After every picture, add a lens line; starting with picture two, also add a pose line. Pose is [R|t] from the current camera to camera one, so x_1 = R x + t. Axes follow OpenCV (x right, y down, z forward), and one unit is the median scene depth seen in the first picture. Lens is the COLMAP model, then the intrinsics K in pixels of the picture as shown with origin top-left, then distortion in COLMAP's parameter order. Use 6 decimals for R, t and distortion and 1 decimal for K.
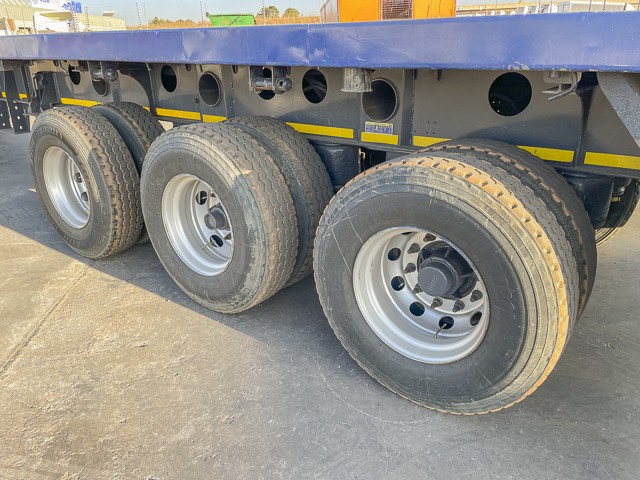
lens RADIAL K [[460.8, 0, 321.6], [0, 460.8, 242.9], [0, 0, 1]] dist [0.126667, -0.155323]
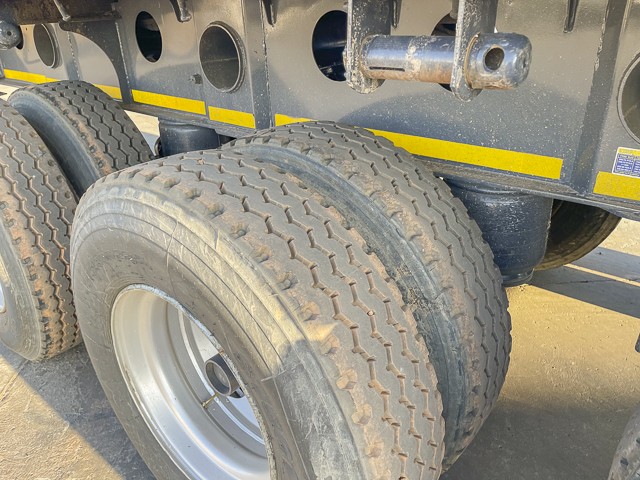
lens RADIAL K [[460.8, 0, 321.6], [0, 460.8, 242.9], [0, 0, 1]] dist [0.126667, -0.155323]
pose [[0.998882, 0.010043, -0.046192, -0.123368], [-0.006144, 0.996463, 0.083807, -0.204495], [0.046870, -0.083429, 0.995411, 0.573378]]
